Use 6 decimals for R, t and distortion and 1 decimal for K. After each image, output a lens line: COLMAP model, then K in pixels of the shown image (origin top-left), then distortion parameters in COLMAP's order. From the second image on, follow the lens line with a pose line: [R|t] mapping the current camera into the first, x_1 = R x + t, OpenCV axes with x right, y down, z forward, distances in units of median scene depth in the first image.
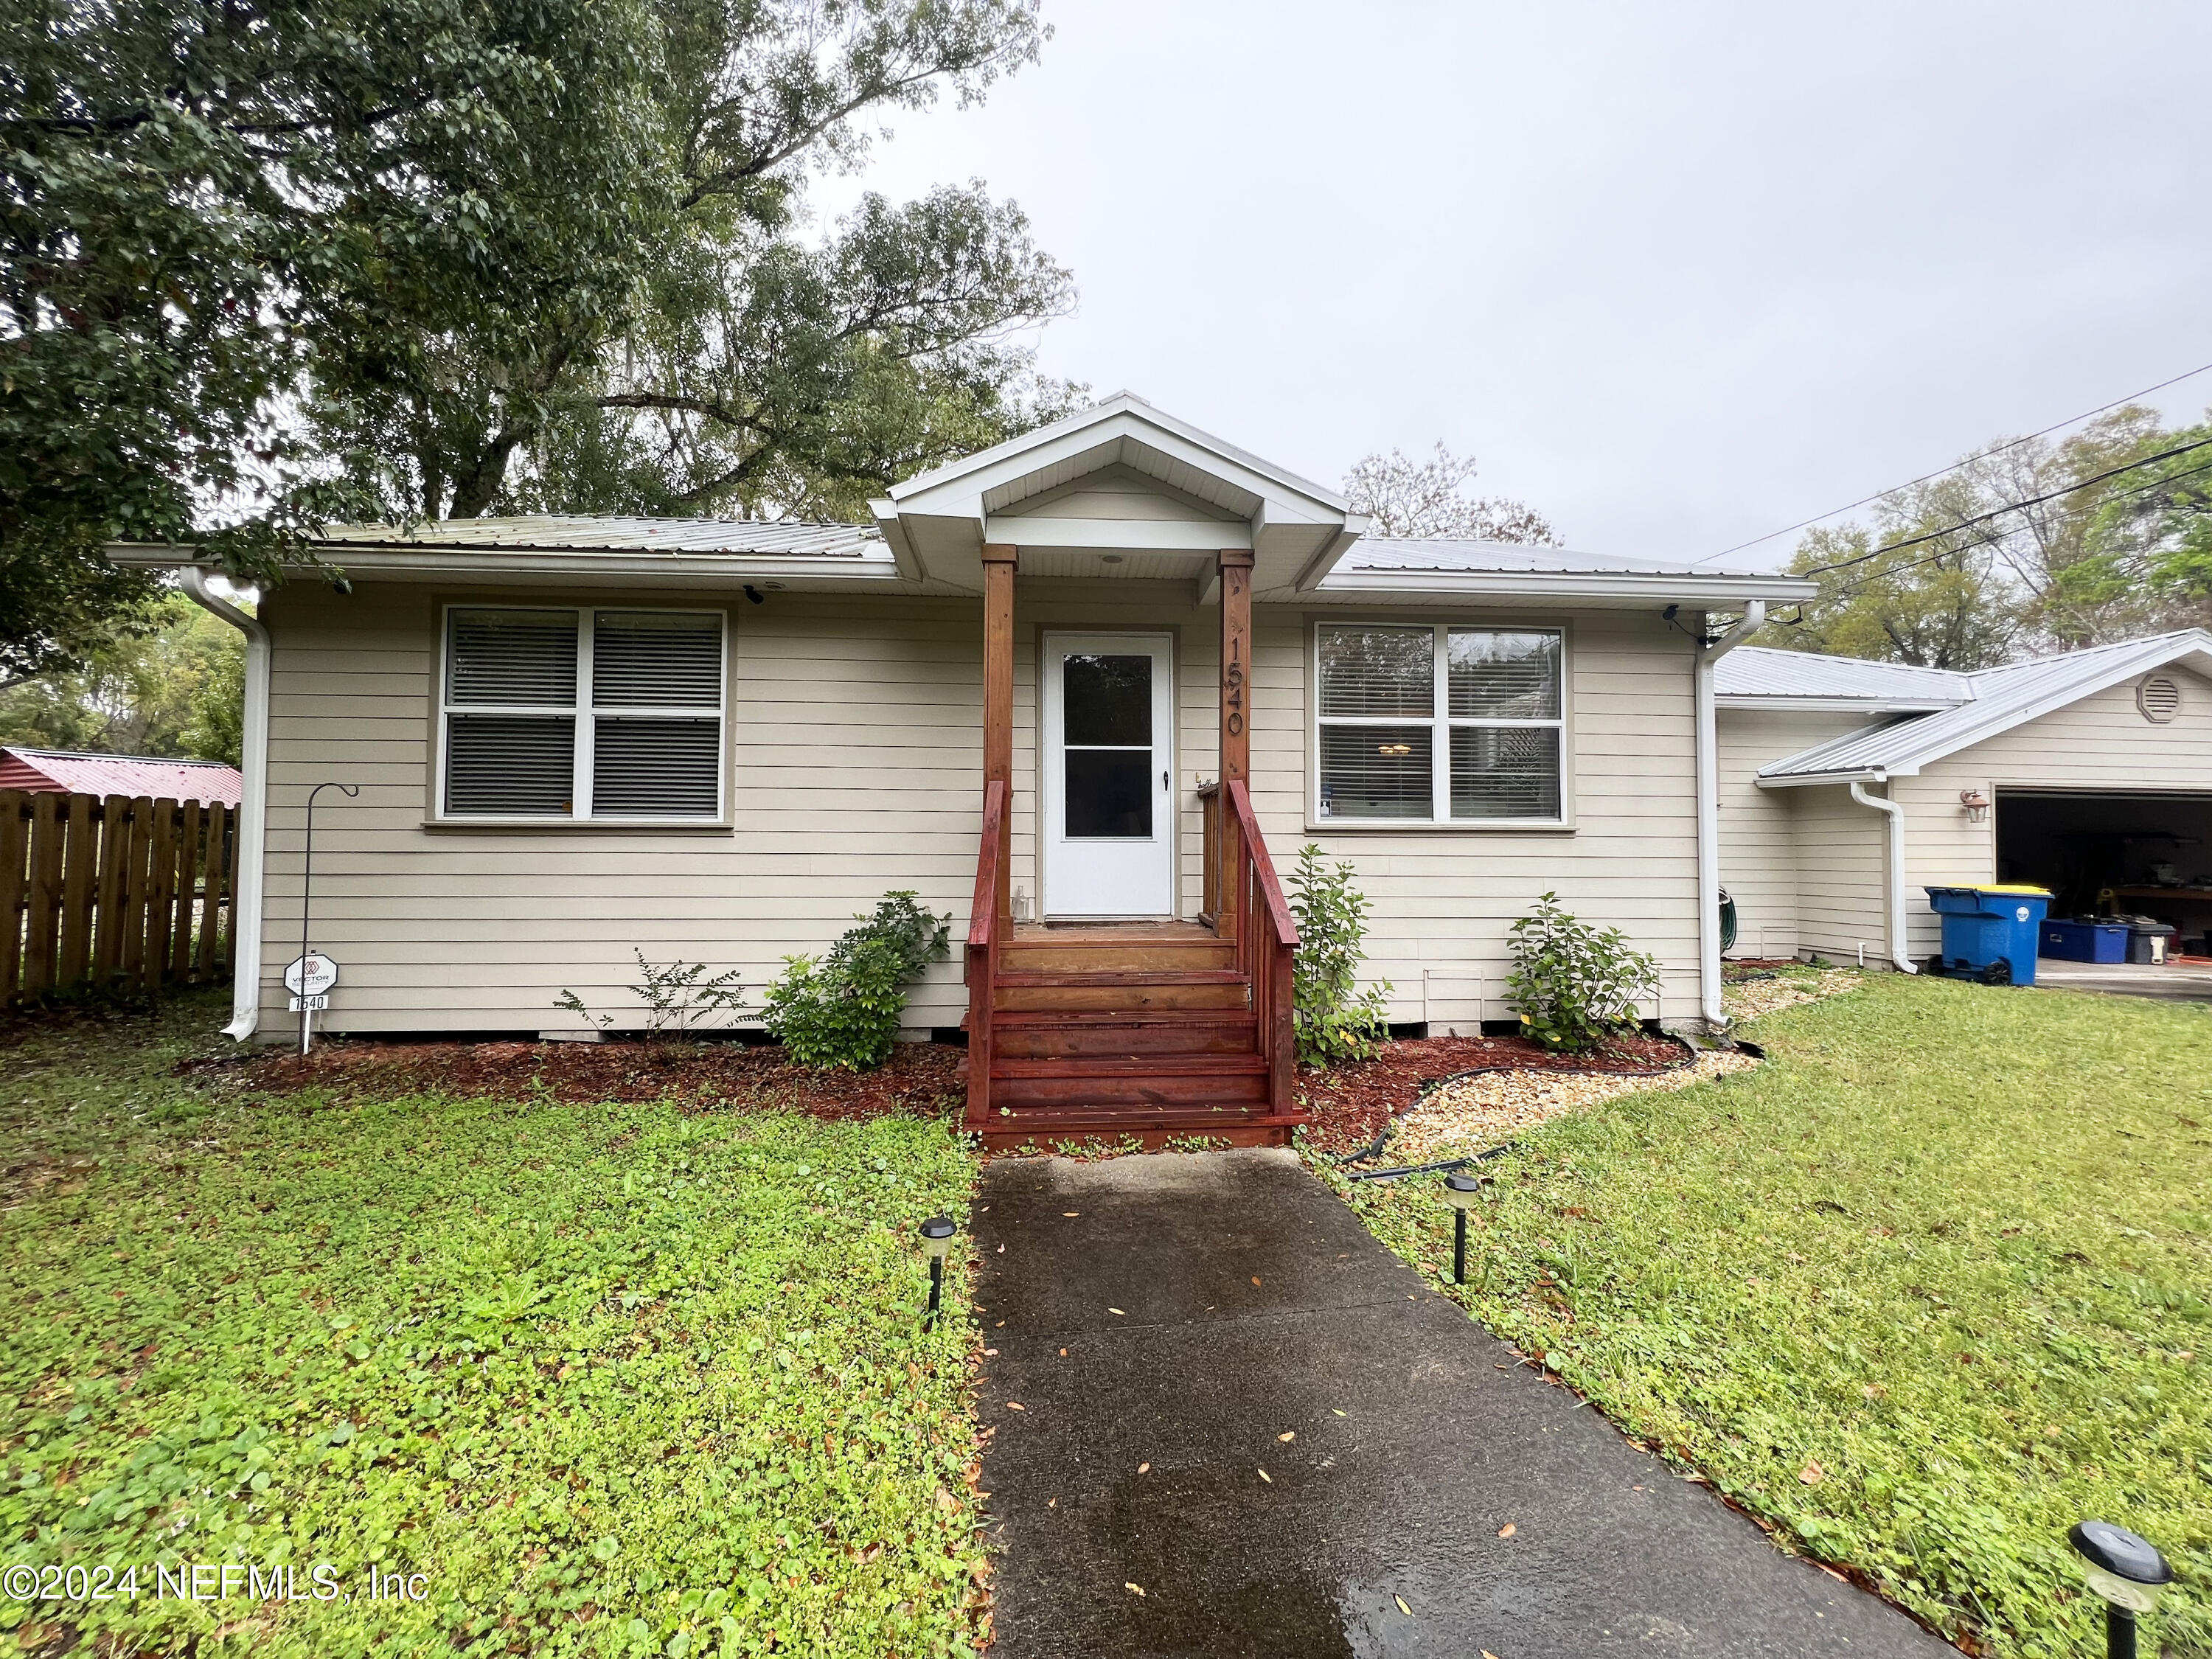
lens RADIAL K [[884.9, 0, 1119.1], [0, 884.9, 825.9], [0, 0, 1]] dist [0.002401, 0.000436]
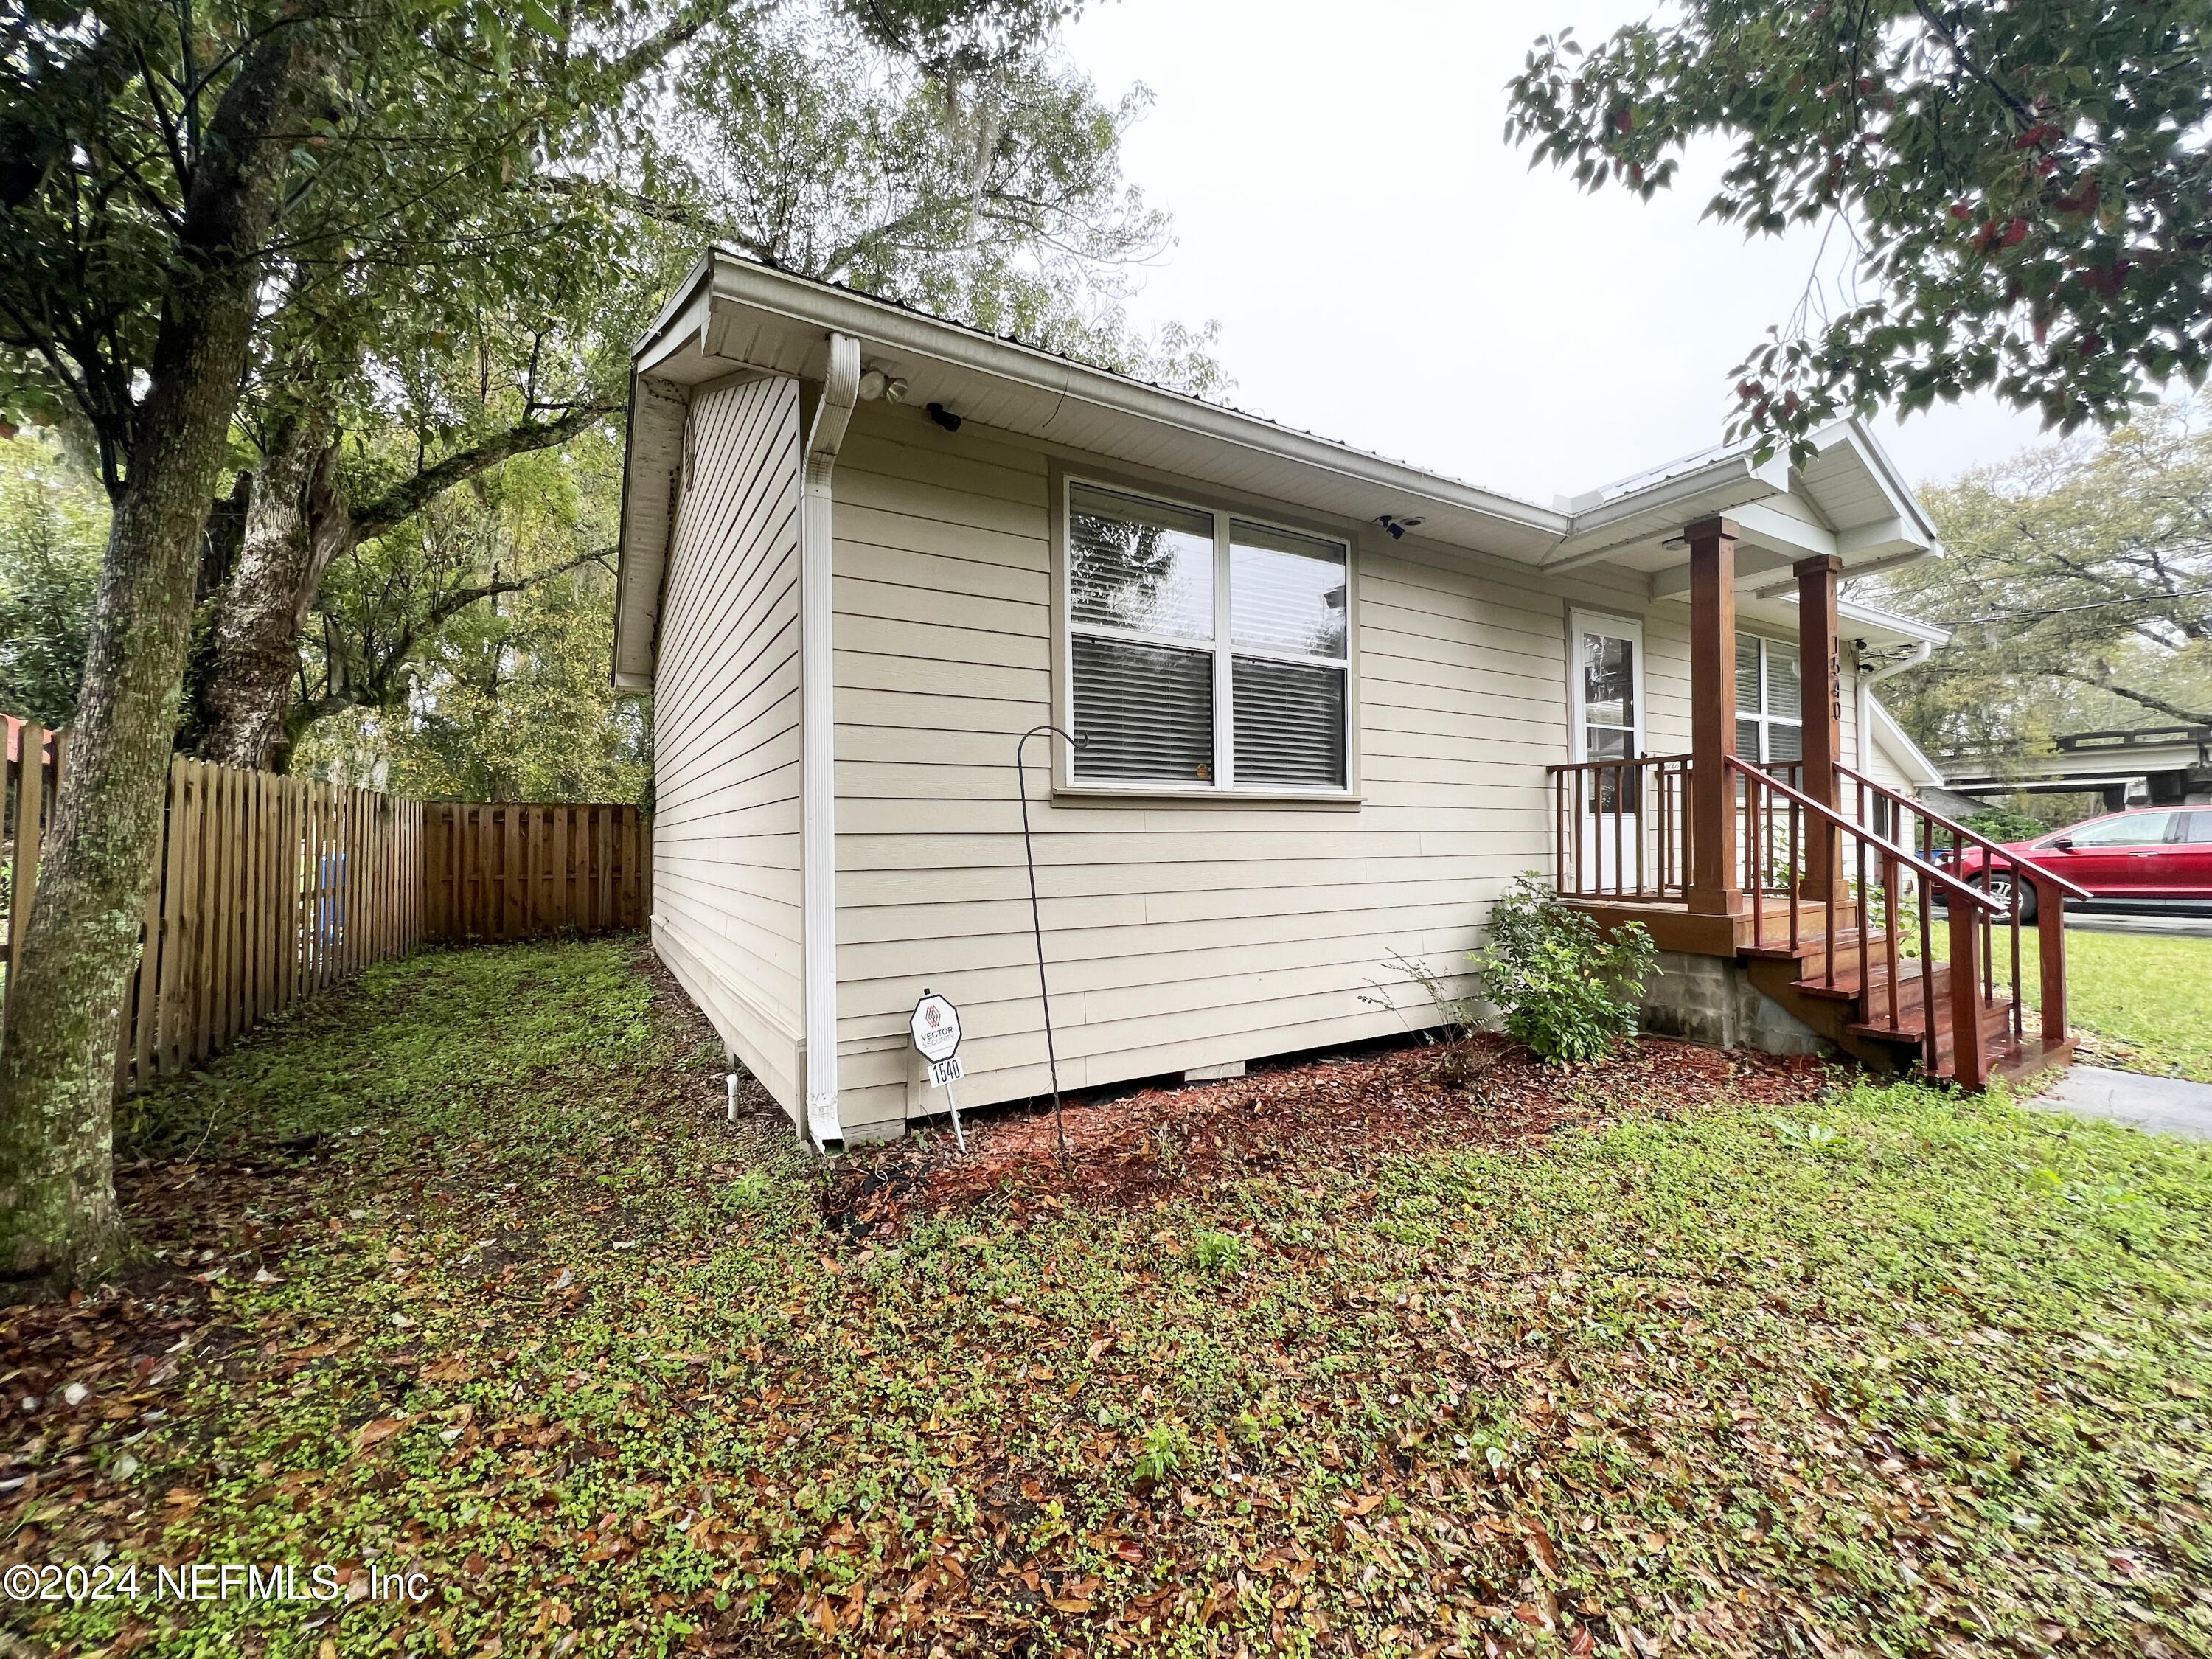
lens RADIAL K [[884.9, 0, 1111.9], [0, 884.9, 823.5], [0, 0, 1]] dist [0.002401, 0.000436]
pose [[0.884211, -0.003351, 0.467075, -0.993622], [-0.002347, 0.999930, 0.011617, 0.013140], [-0.467081, -0.011368, 0.884141, 0.349169]]
